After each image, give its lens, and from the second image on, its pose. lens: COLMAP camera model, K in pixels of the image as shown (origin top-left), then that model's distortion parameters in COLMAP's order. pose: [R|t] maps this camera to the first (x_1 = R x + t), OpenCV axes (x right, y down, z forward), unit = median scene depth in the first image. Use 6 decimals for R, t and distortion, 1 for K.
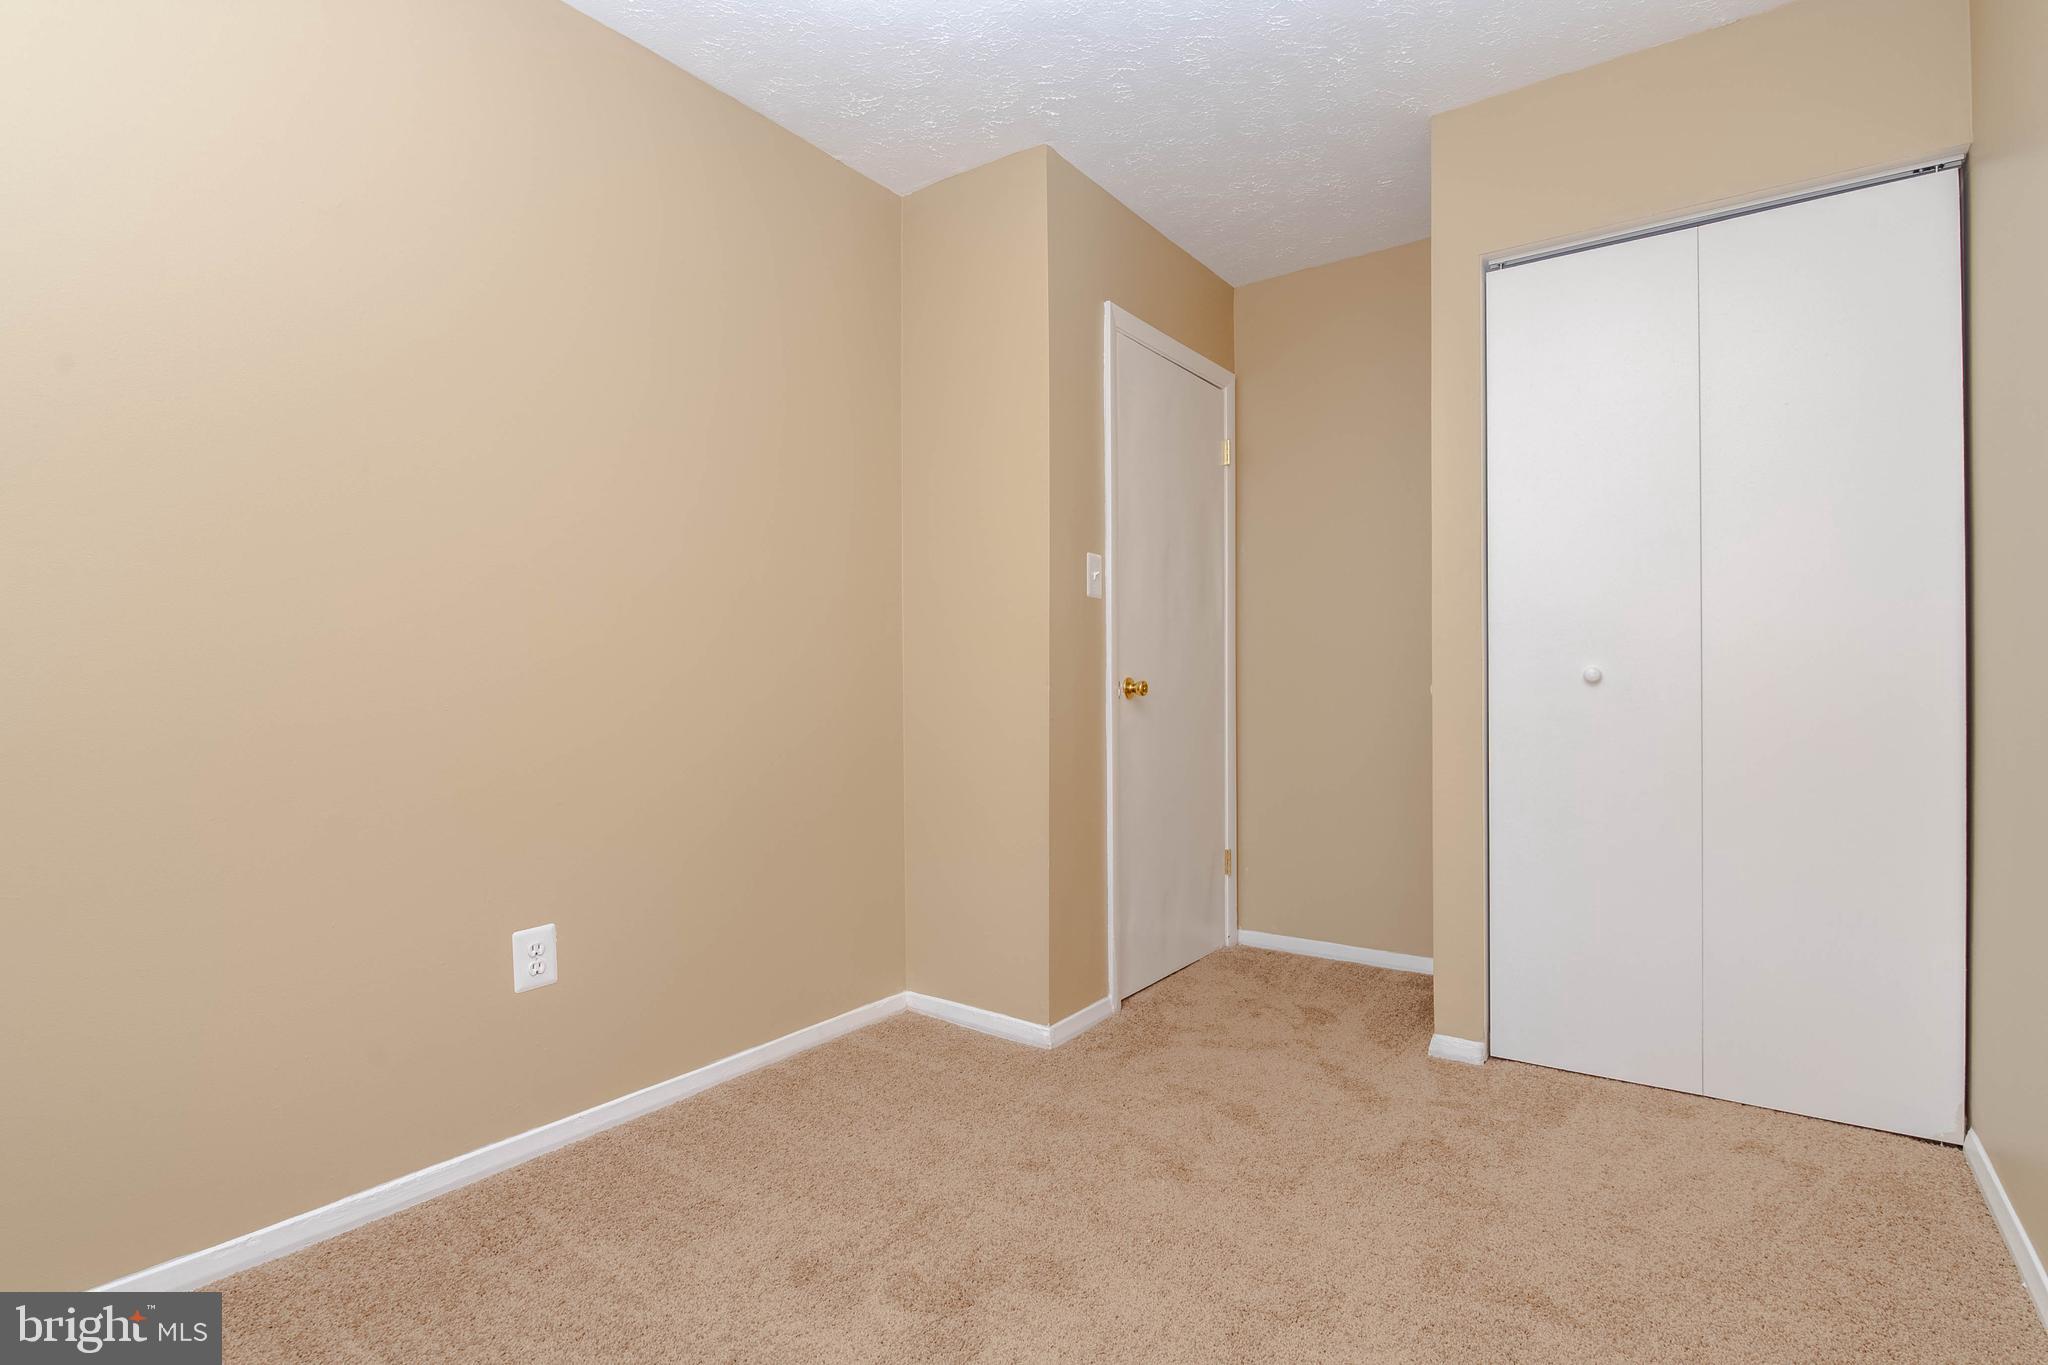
lens RADIAL K [[983.6, 0, 1024.0], [0, 983.6, 682.5], [0, 0, 1]] dist [-0.019361, -0.000802]
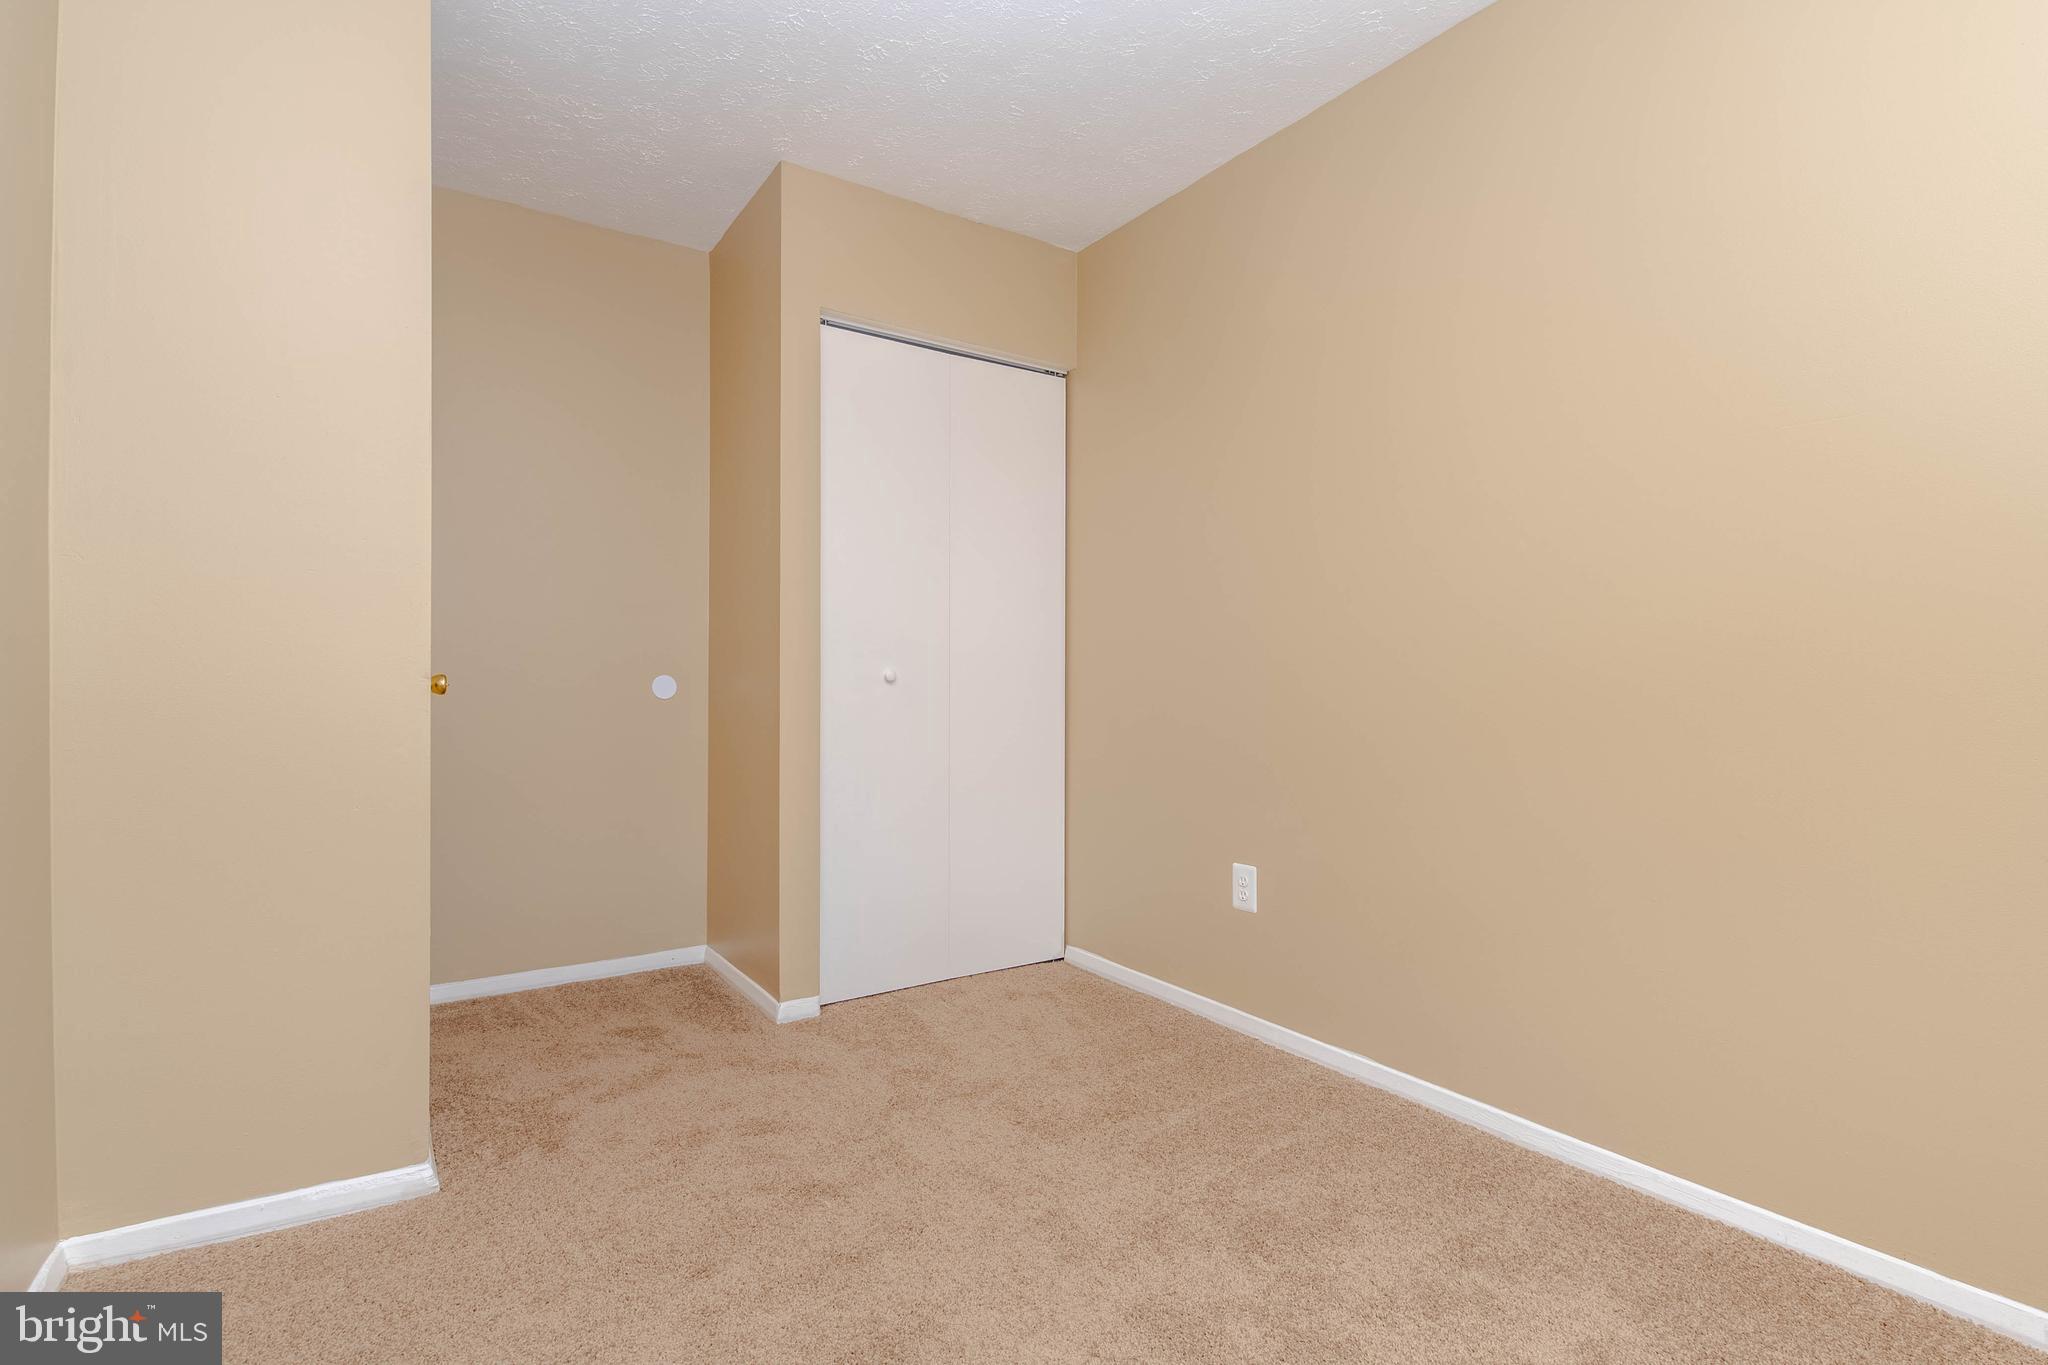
lens RADIAL K [[983.6, 0, 1024.0], [0, 983.6, 682.5], [0, 0, 1]] dist [-0.019361, -0.000802]
pose [[0.341088, 0.001887, 0.940030, -0.533284], [-0.000004, 0.999998, -0.002006, 0.003308], [-0.940032, 0.000681, 0.341087, 0.380604]]
